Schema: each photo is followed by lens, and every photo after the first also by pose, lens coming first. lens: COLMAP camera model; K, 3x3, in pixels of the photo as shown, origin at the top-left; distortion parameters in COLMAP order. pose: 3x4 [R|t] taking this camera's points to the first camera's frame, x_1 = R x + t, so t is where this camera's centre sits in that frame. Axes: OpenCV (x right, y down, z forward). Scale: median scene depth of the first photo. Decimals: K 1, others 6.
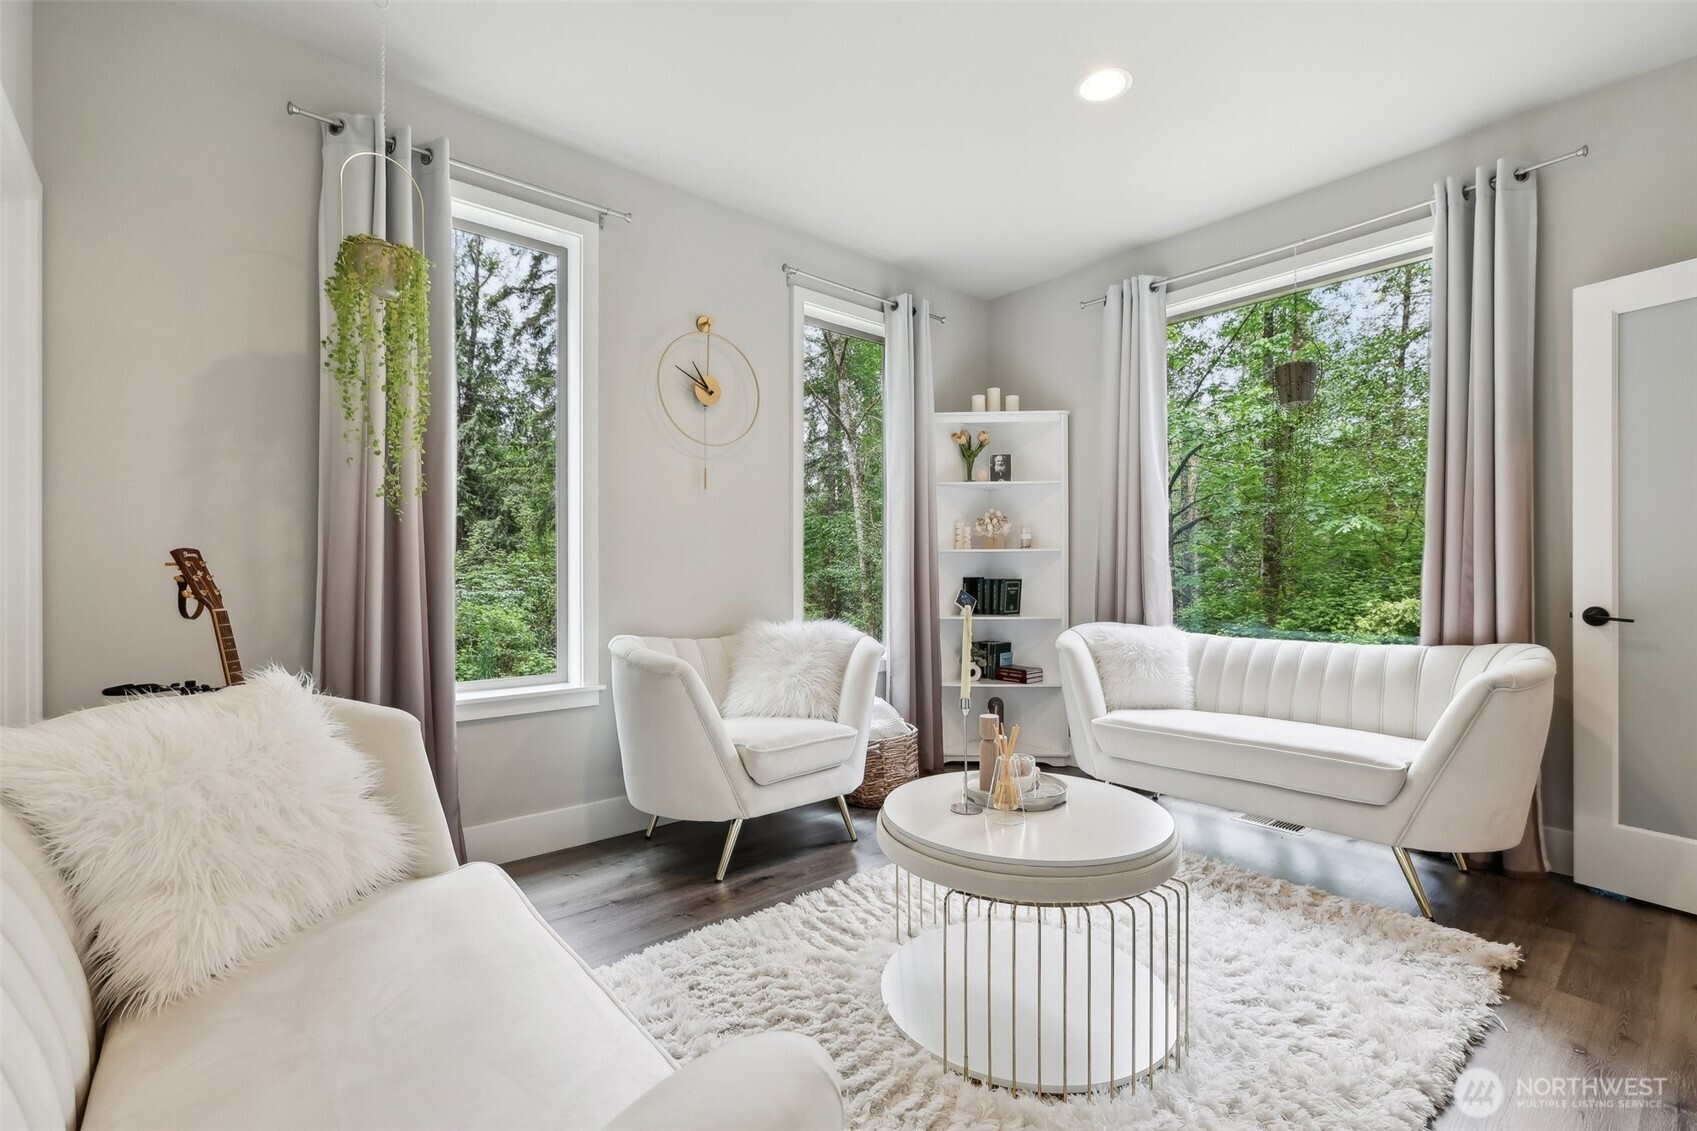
lens RADIAL K [[755.2, 0, 850.5], [0, 755.2, 575.0], [0, 0, 1]] dist [0.000853, 0.000834]
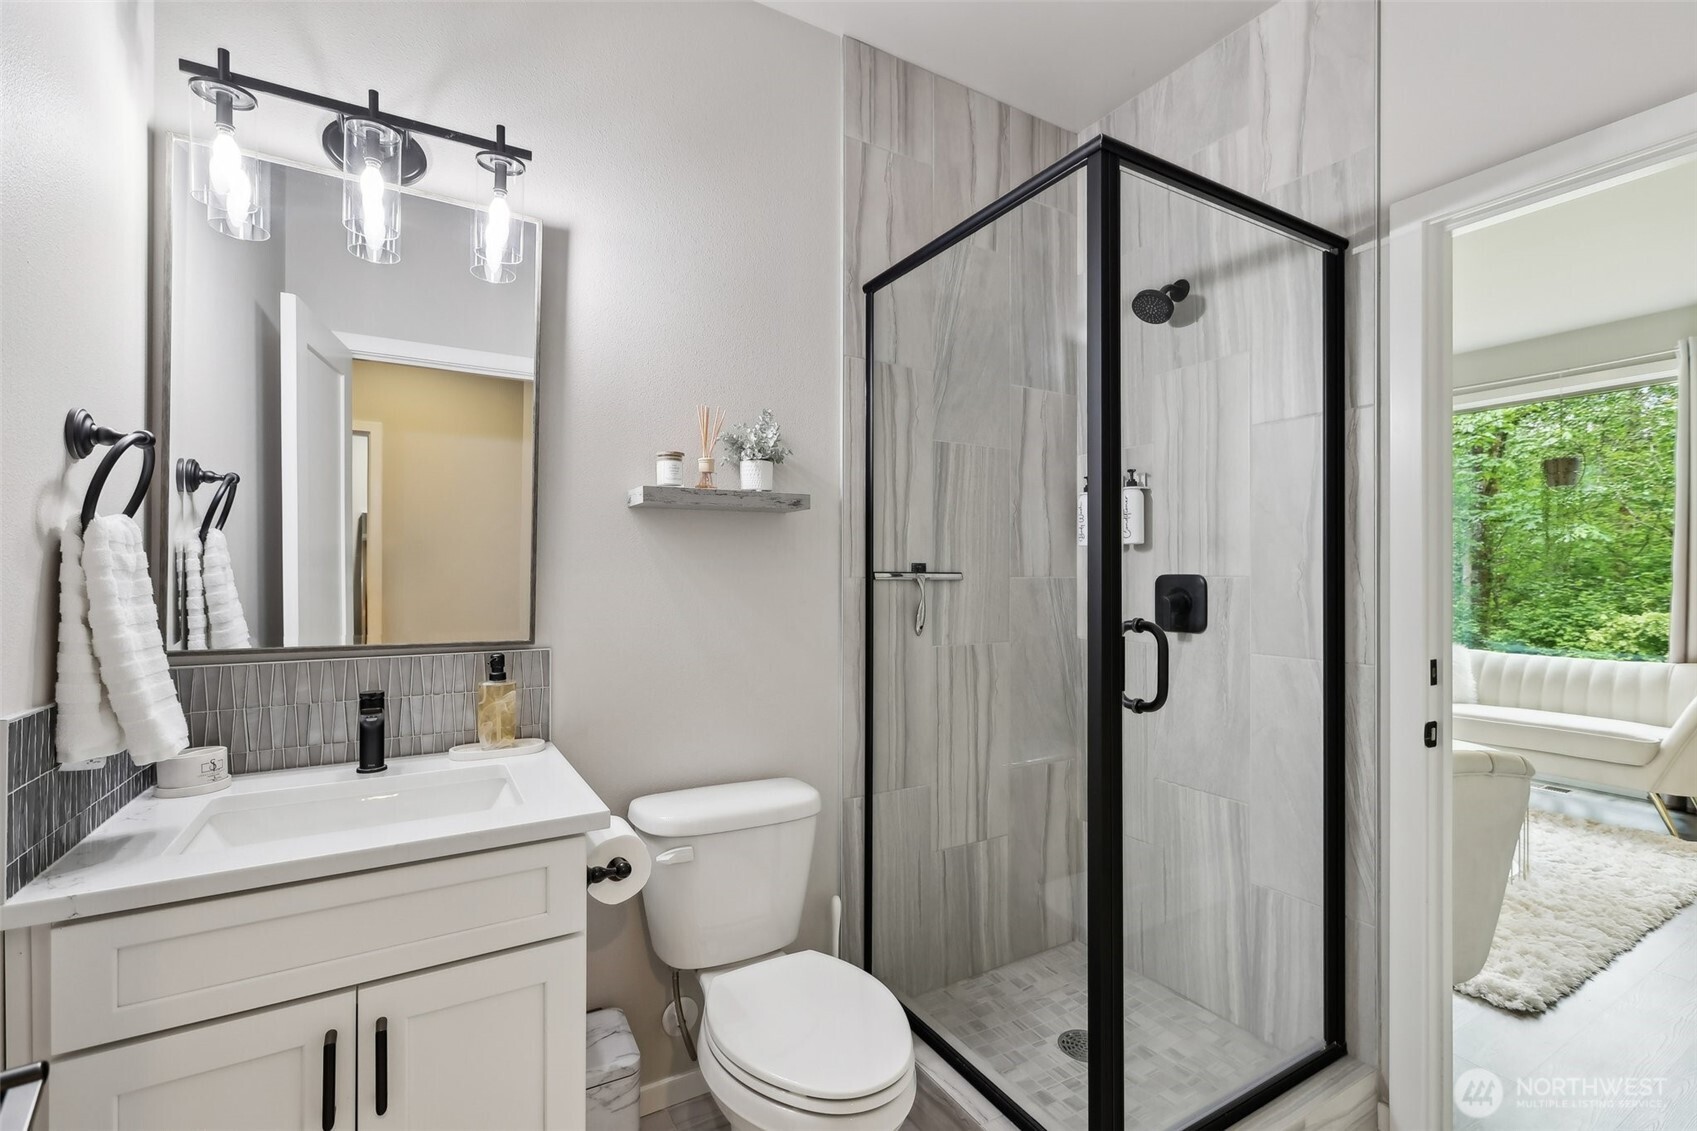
lens RADIAL K [[755.2, 0, 846.7], [0, 755.2, 569.4], [0, 0, 1]] dist [0.000853, 0.000834]
pose [[0.984284, 0.001543, -0.176588, -0.105093], [-0.002721, 0.999976, -0.006428, -0.014056], [0.176574, 0.006807, 0.984264, -0.137280]]
